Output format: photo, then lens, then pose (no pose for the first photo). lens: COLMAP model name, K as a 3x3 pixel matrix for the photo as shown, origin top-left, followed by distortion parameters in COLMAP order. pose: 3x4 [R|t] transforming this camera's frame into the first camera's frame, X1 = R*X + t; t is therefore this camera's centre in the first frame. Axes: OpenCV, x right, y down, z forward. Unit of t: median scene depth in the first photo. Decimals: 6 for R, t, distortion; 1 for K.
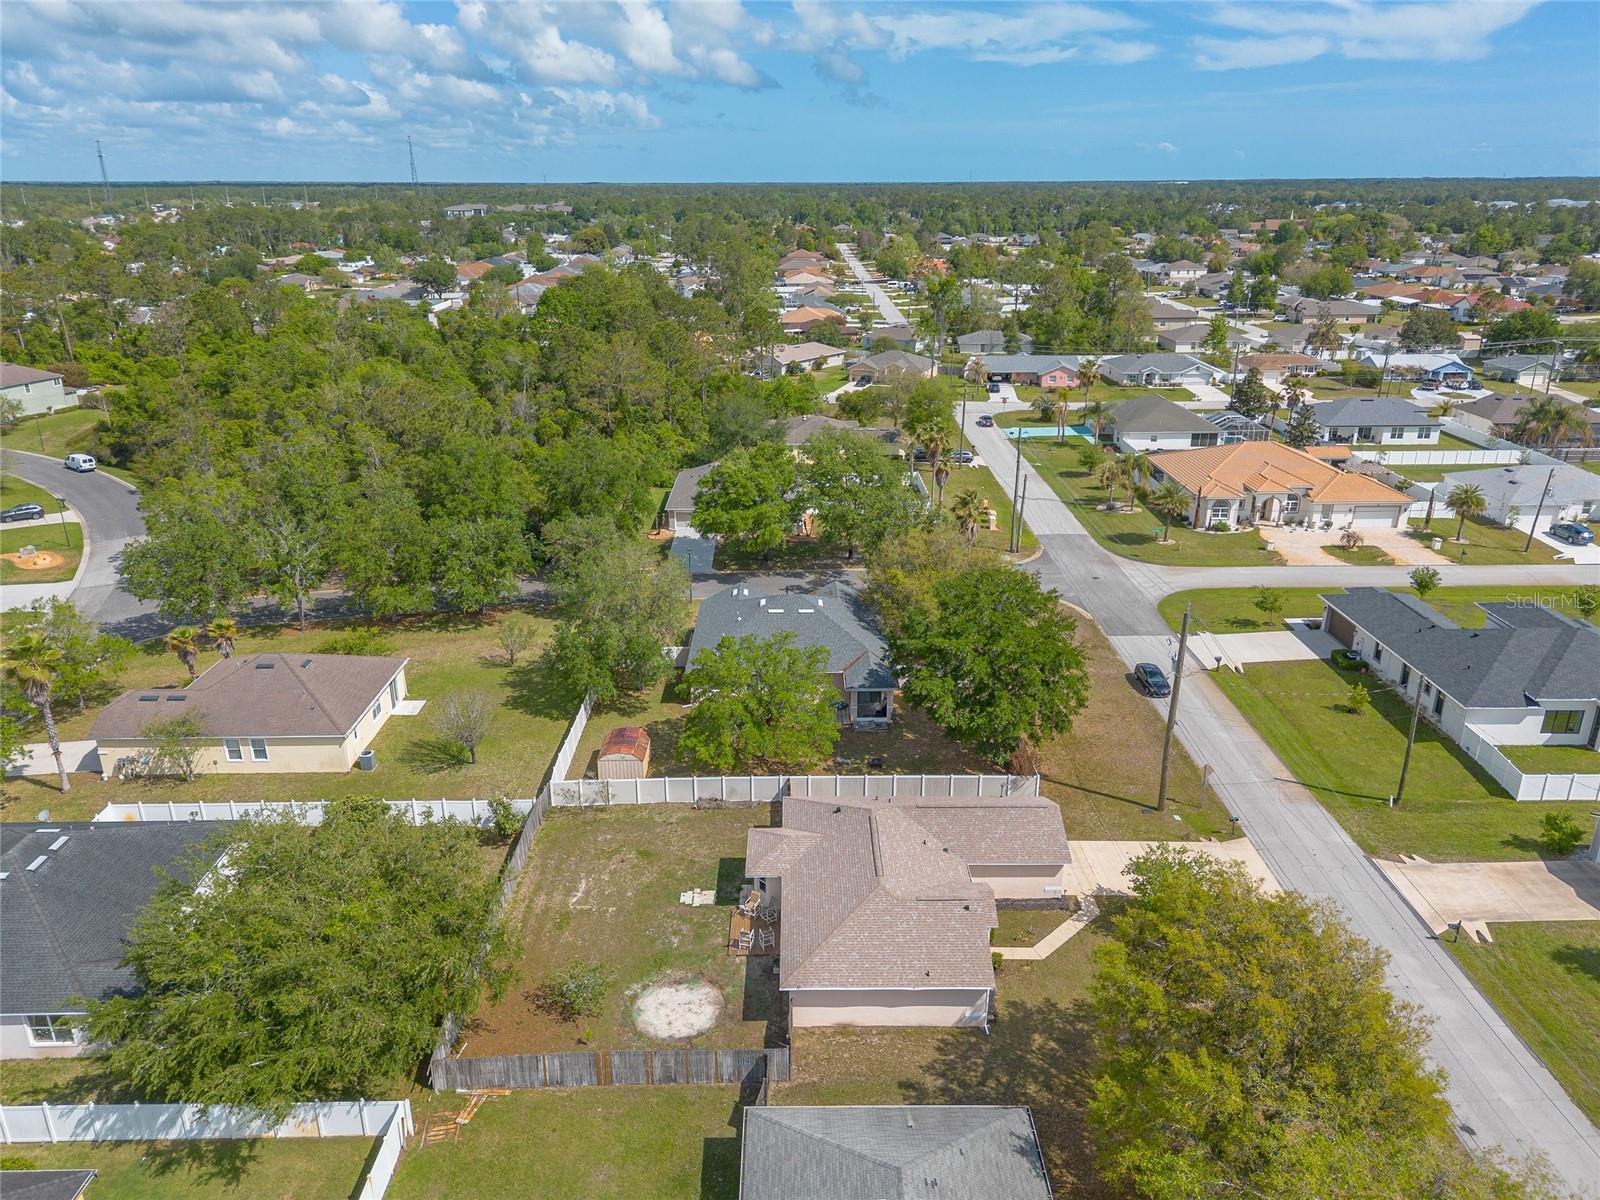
lens RADIAL K [[1112.0, 0, 799.6], [0, 1112.0, 630.2], [0, 0, 1]] dist [0.082336, -0.089256]
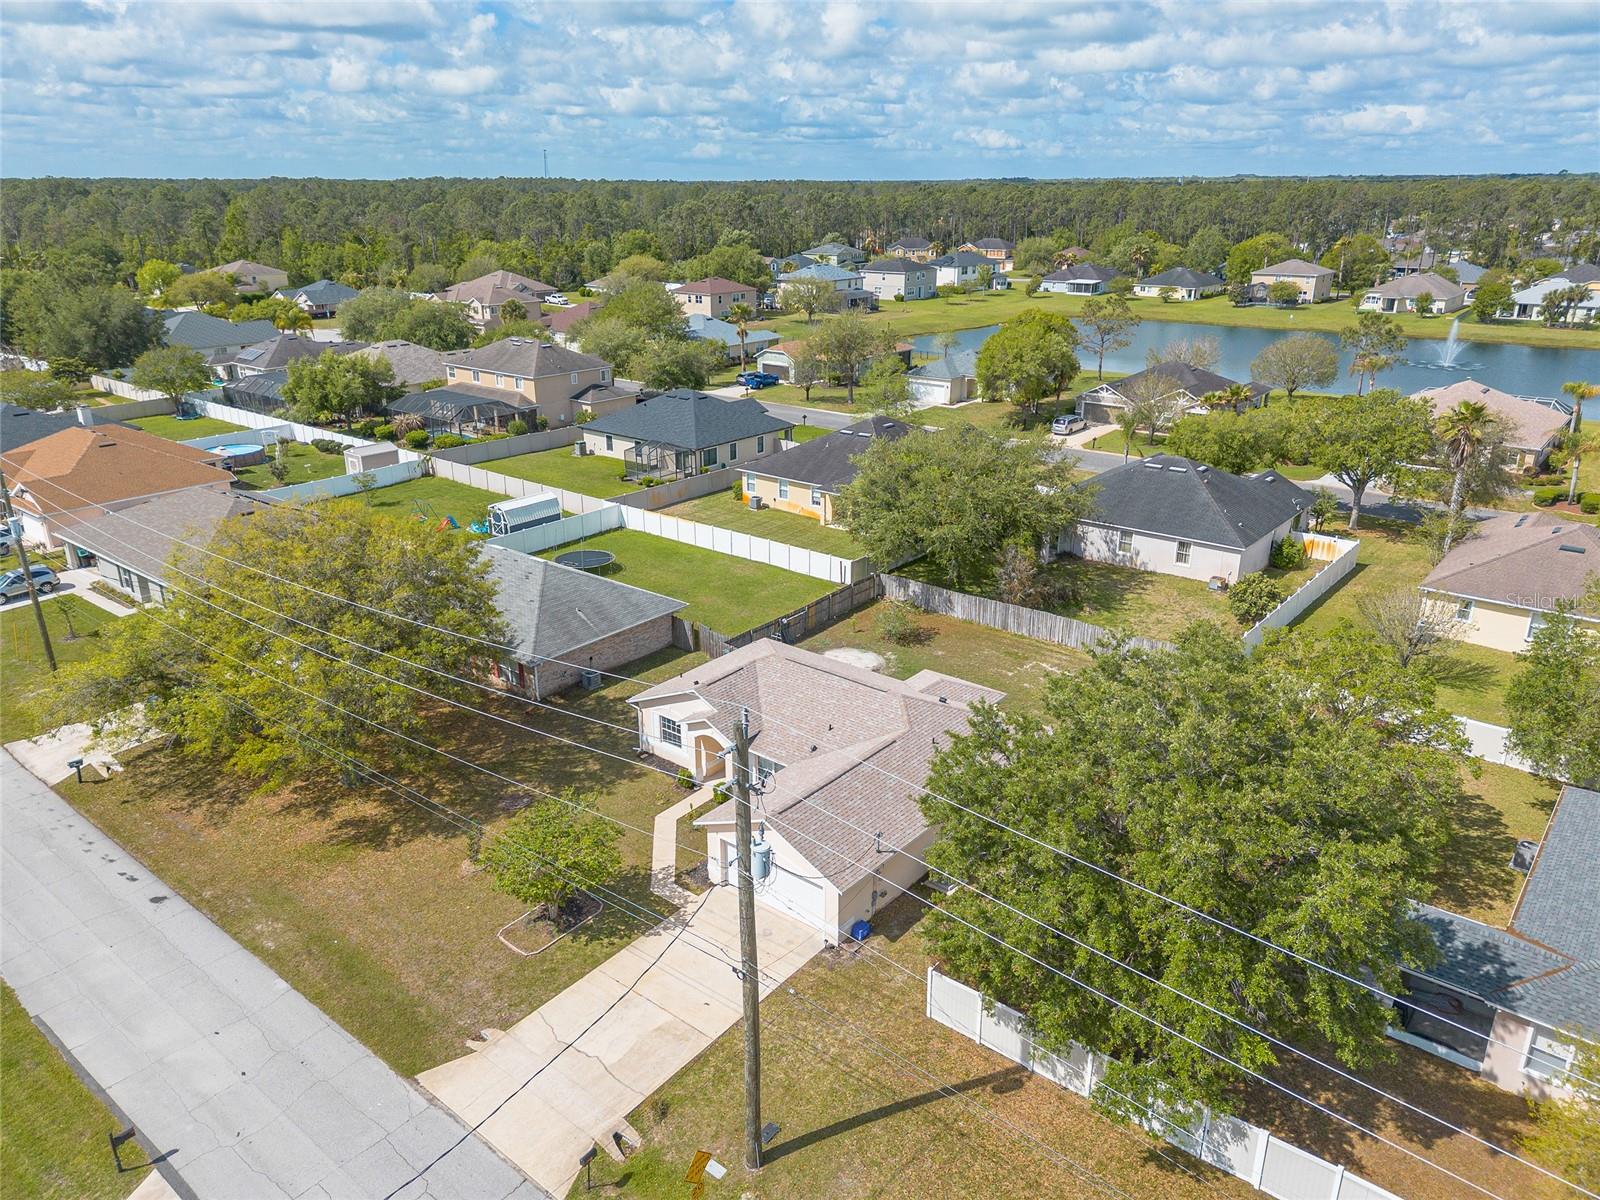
lens RADIAL K [[1112.0, 0, 799.6], [0, 1112.0, 630.2], [0, 0, 1]] dist [0.082336, -0.089256]
pose [[-0.637047, 0.290977, -0.713796, 0.512031], [-0.282587, 0.773384, 0.567470, -0.230960], [0.717158, 0.563214, -0.410455, 0.978433]]
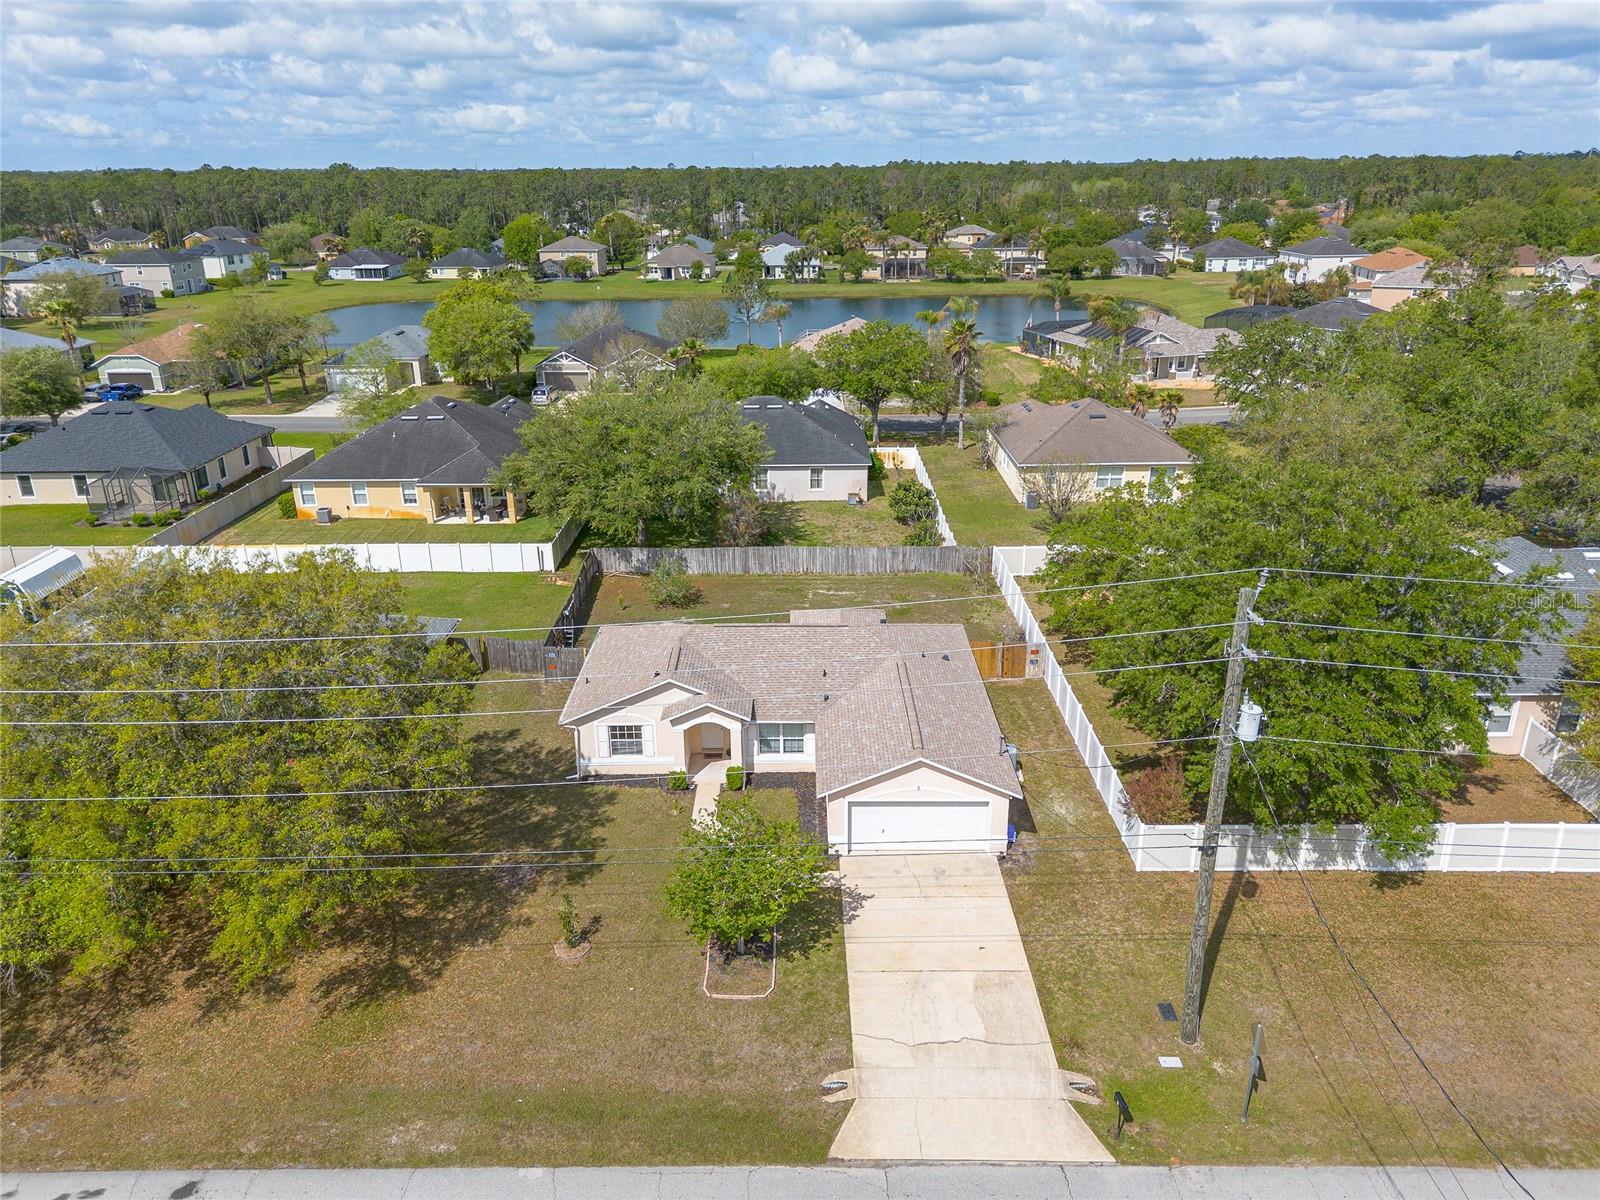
lens RADIAL K [[1125.9, 0, 793.9], [0, 1125.9, 613.9], [0, 0, 1]] dist [0.062660, -0.064609]
pose [[-0.012919, 0.368655, -0.929476, 0.616542], [-0.363965, 0.864054, 0.347766, -0.076139], [0.931323, 0.342789, 0.123015, 0.675560]]
